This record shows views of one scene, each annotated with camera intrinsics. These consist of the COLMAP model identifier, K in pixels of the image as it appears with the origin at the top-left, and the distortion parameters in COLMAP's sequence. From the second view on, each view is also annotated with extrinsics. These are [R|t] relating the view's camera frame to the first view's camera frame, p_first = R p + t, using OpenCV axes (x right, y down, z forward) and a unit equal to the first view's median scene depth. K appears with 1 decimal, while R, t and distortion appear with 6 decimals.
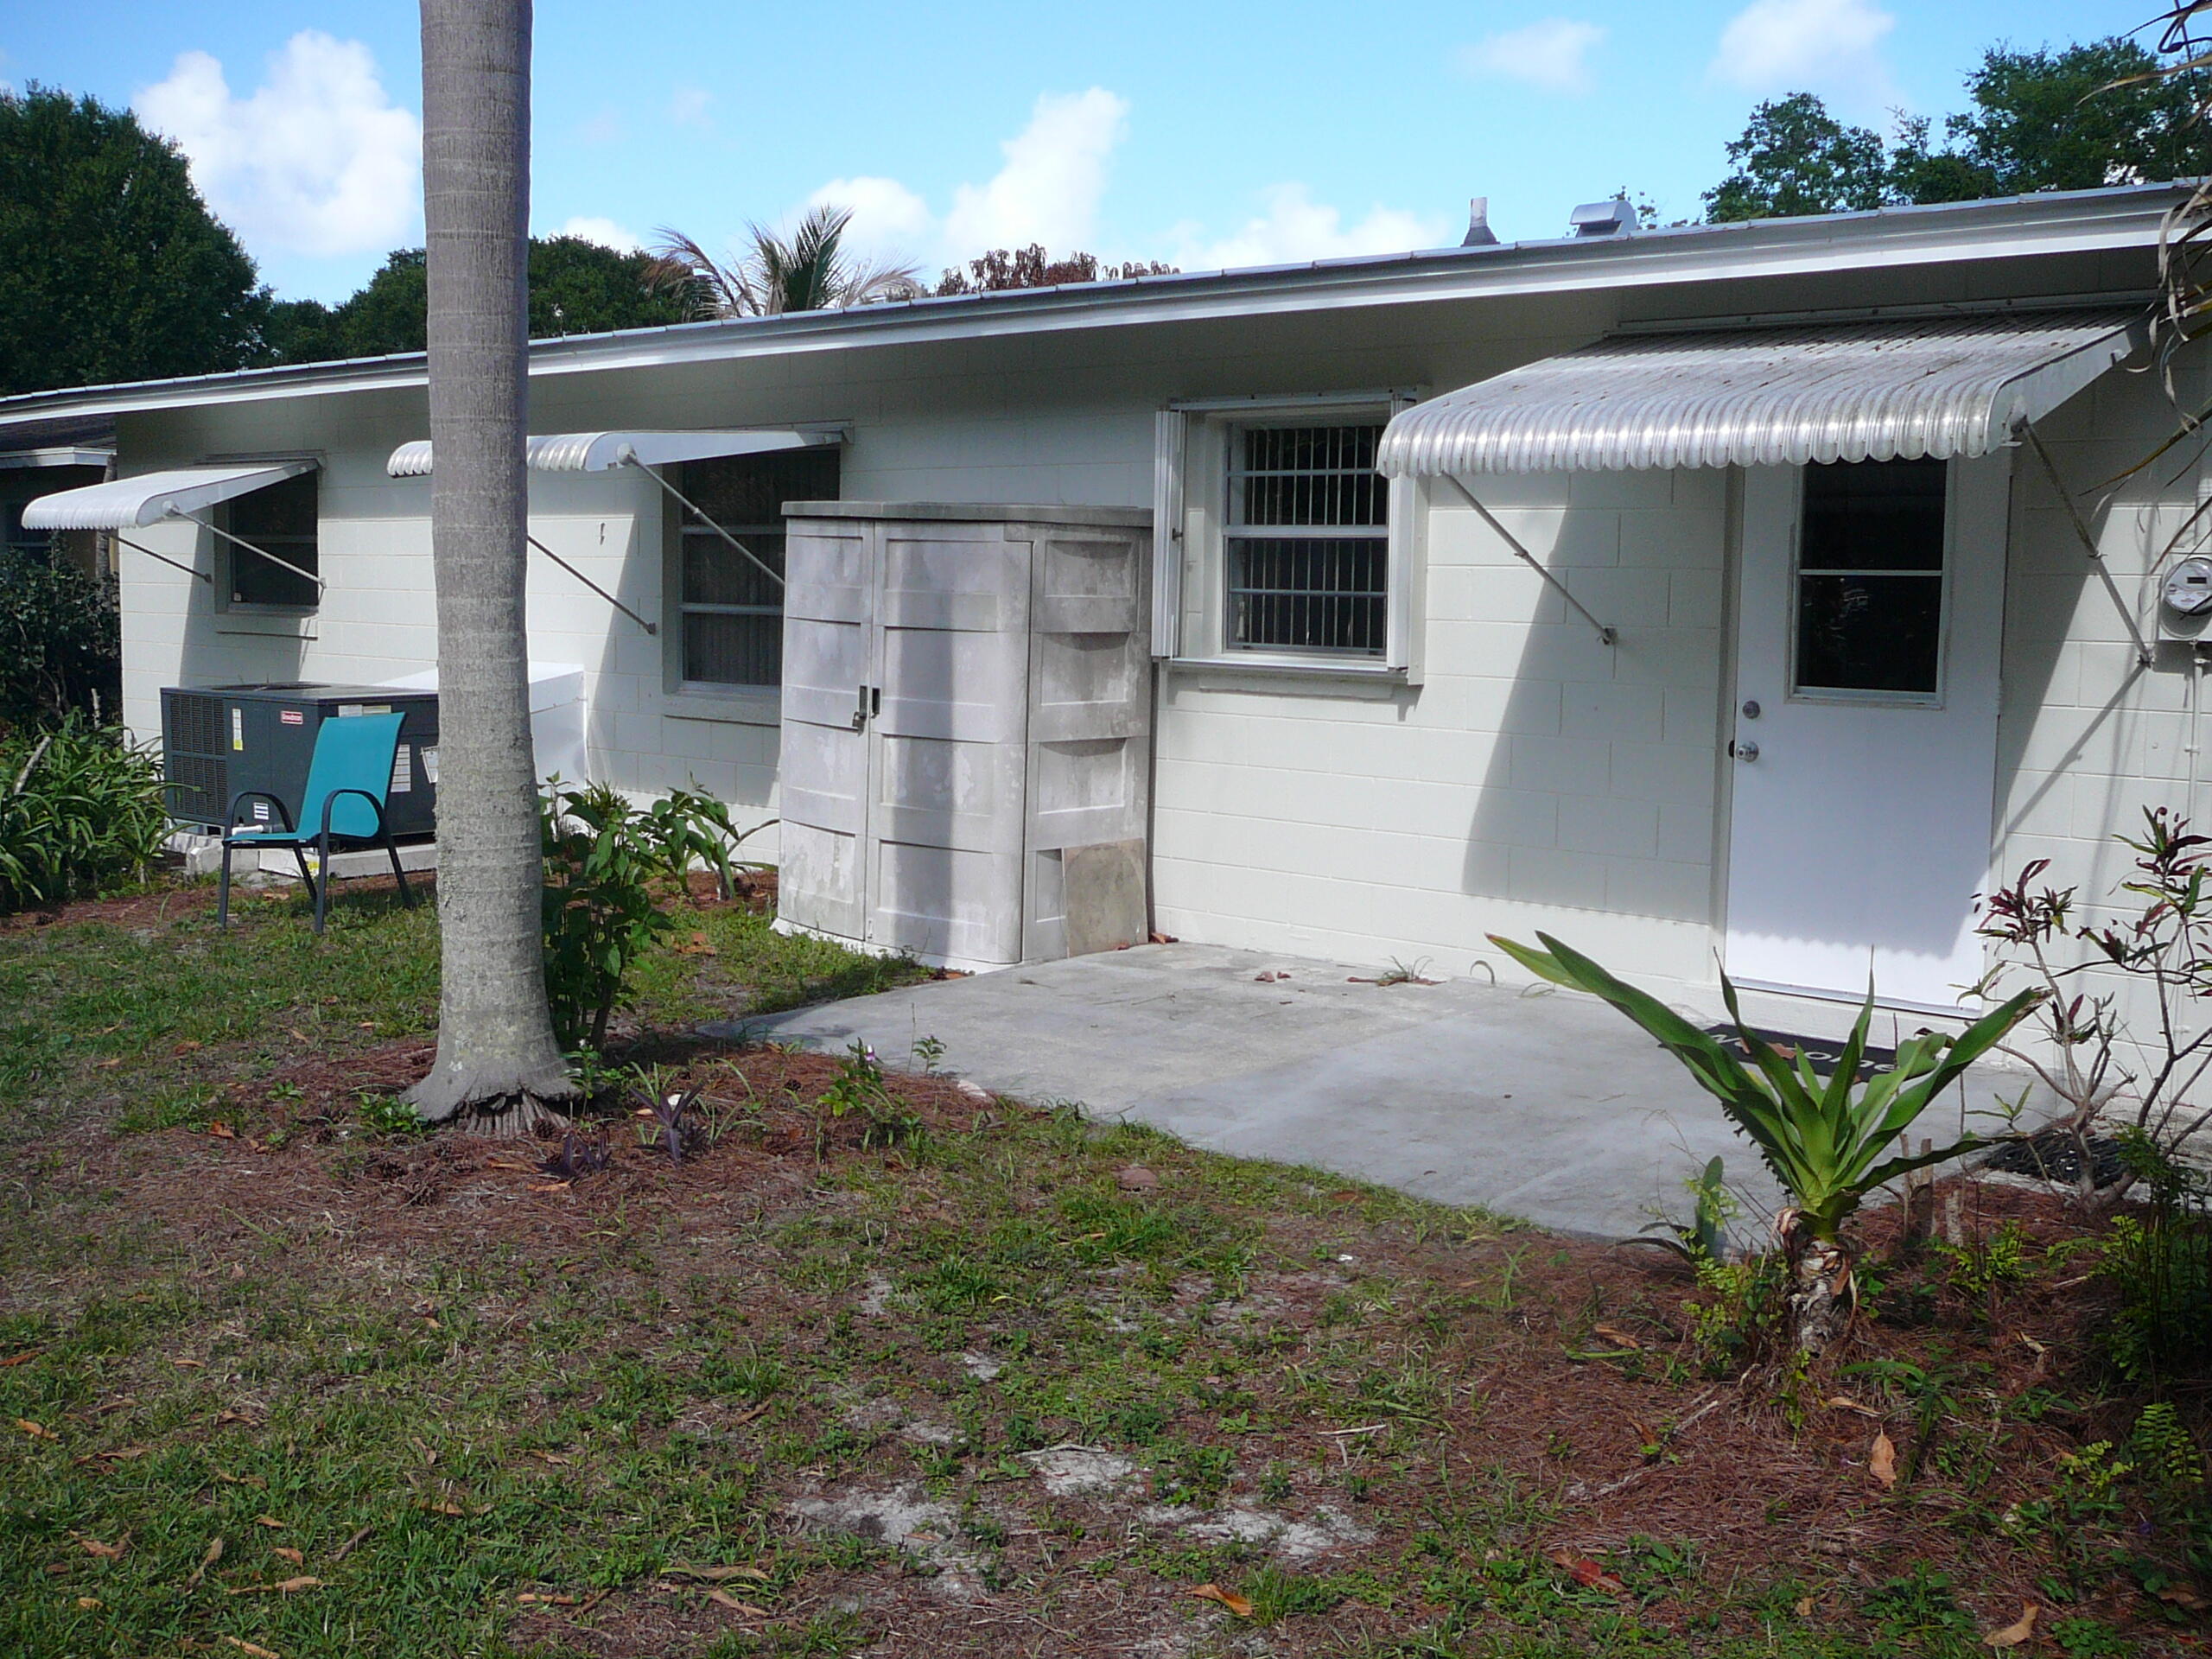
lens RADIAL K [[2255.6, 0, 1118.1], [0, 2255.6, 844.7], [0, 0, 1]] dist [-0.029593, 0.000000]
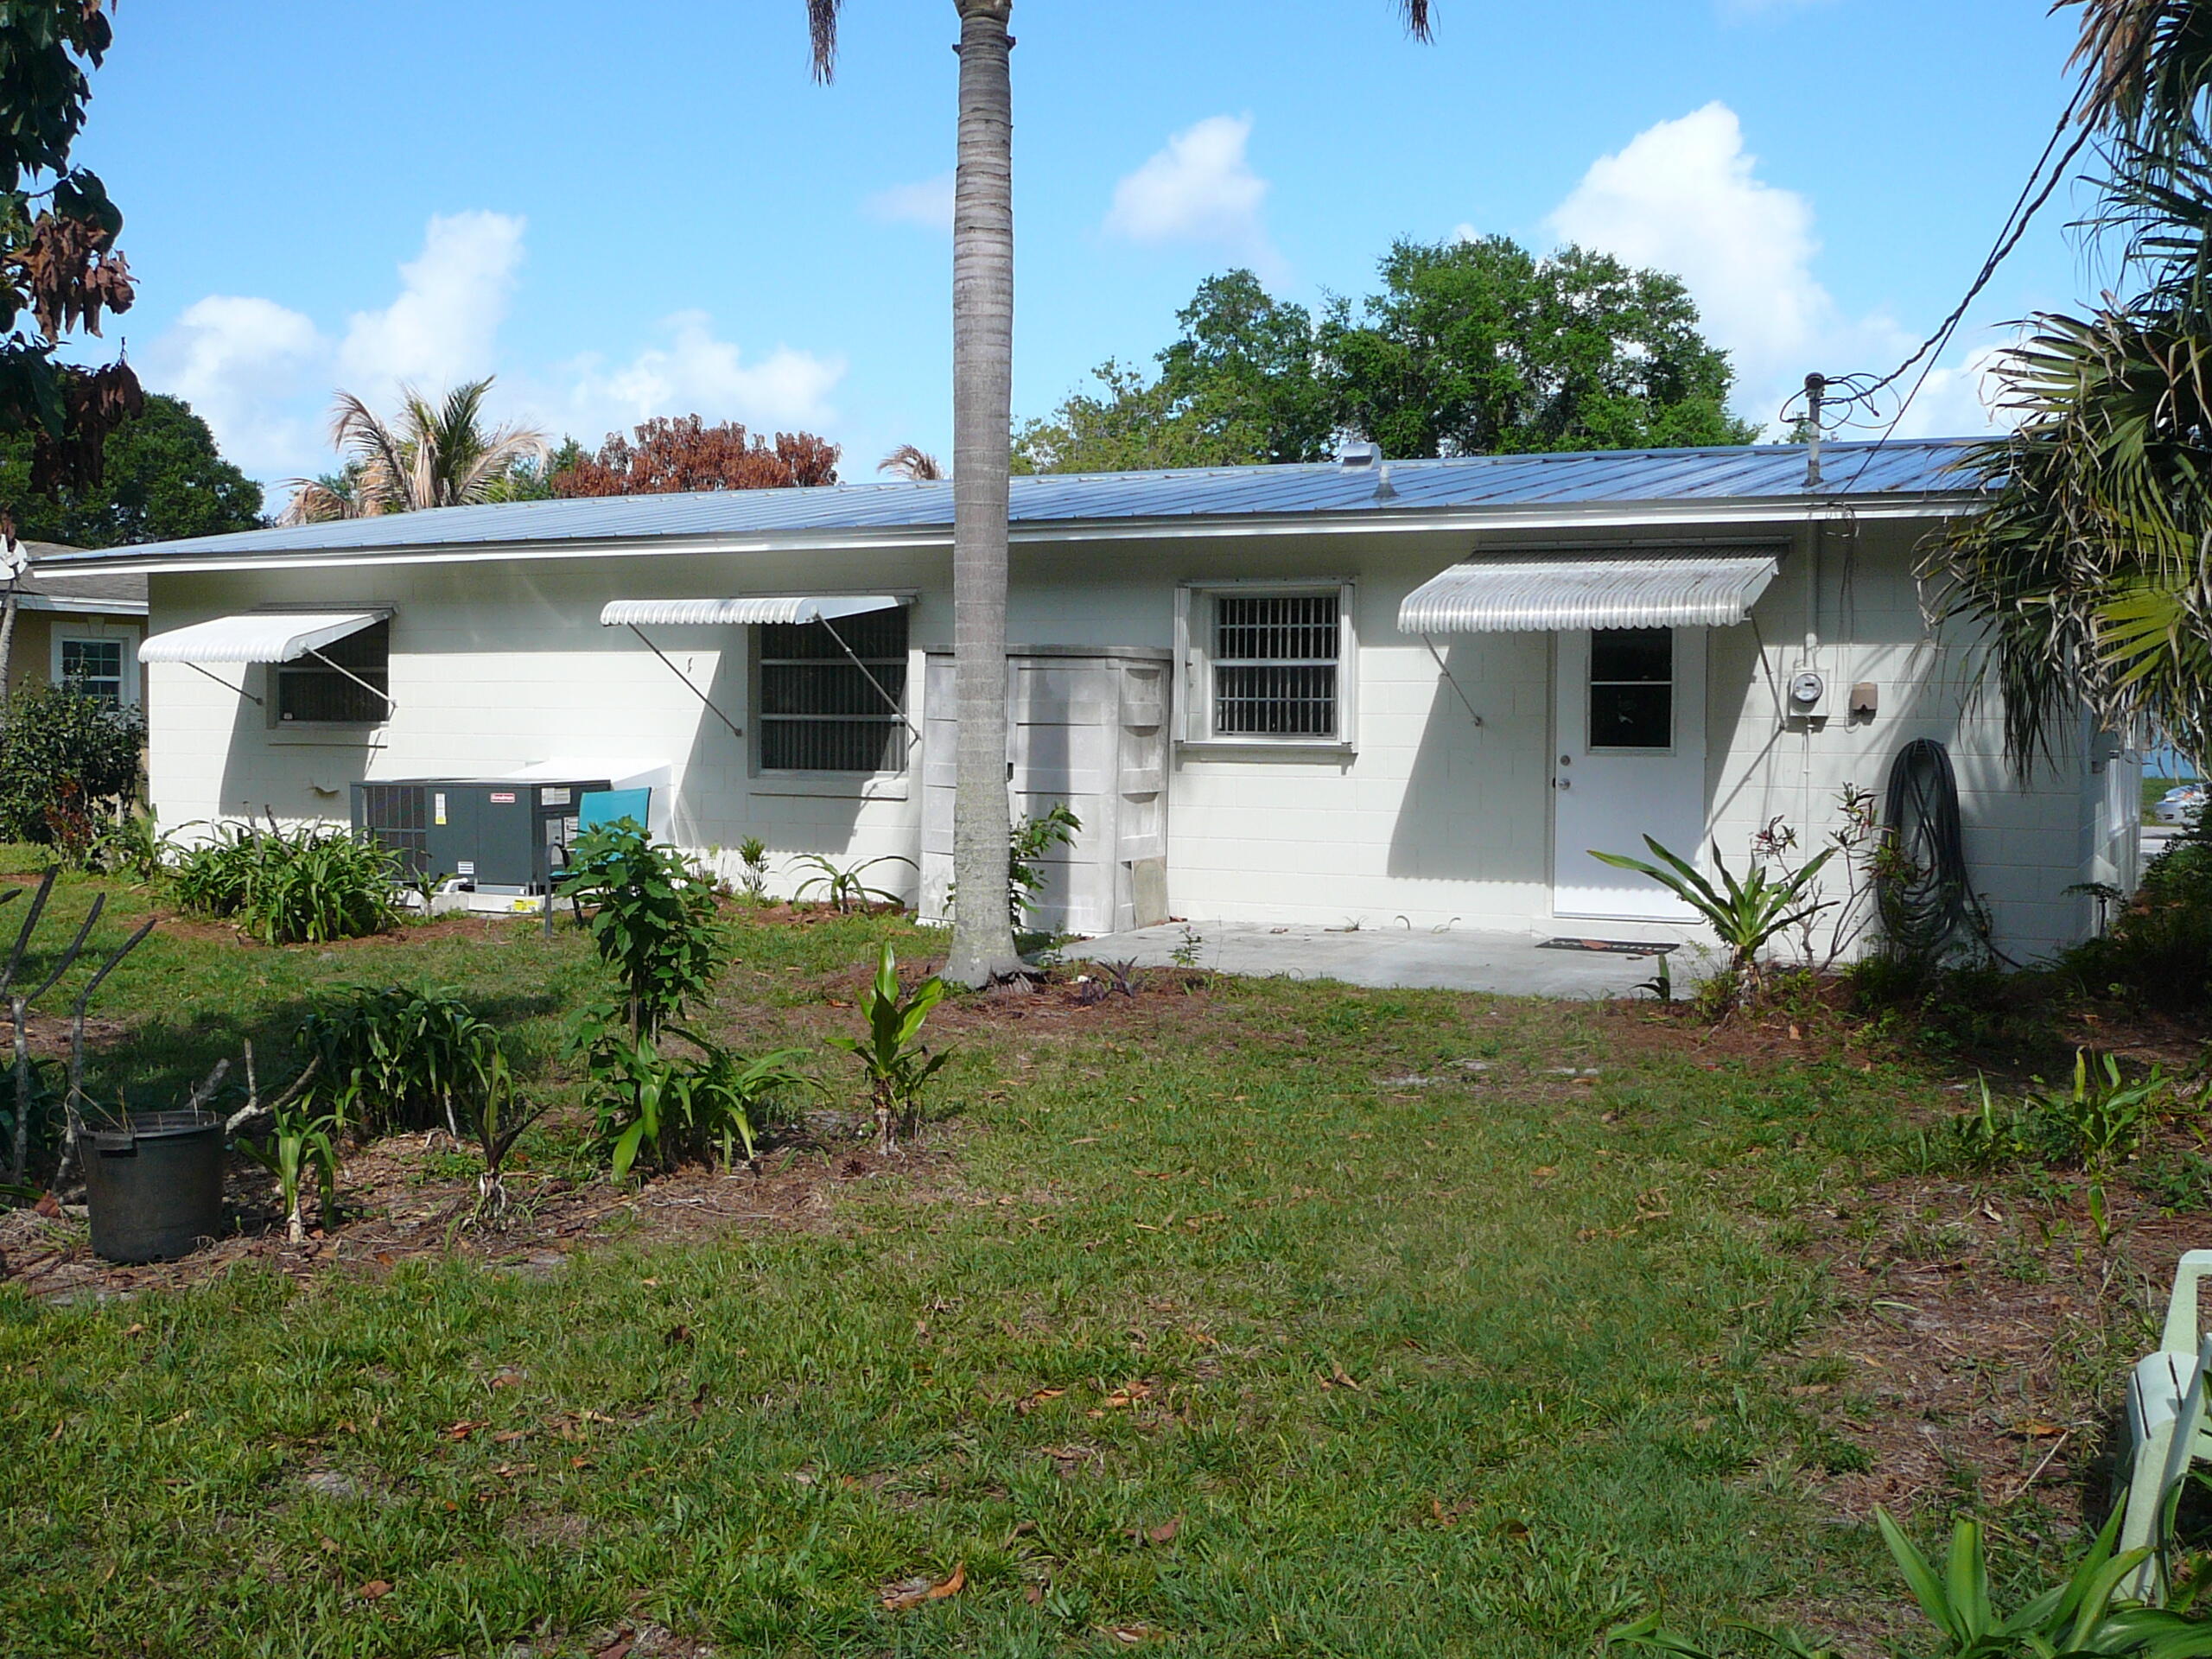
lens RADIAL K [[2255.6, 0, 1105.2], [0, 2255.6, 818.9], [0, 0, 1]] dist [-0.029593, 0.000000]
pose [[0.967840, -0.022712, 0.250539, -0.428694], [0.039264, 0.997349, -0.061263, 0.067038], [-0.248483, 0.069130, 0.966166, -0.519844]]
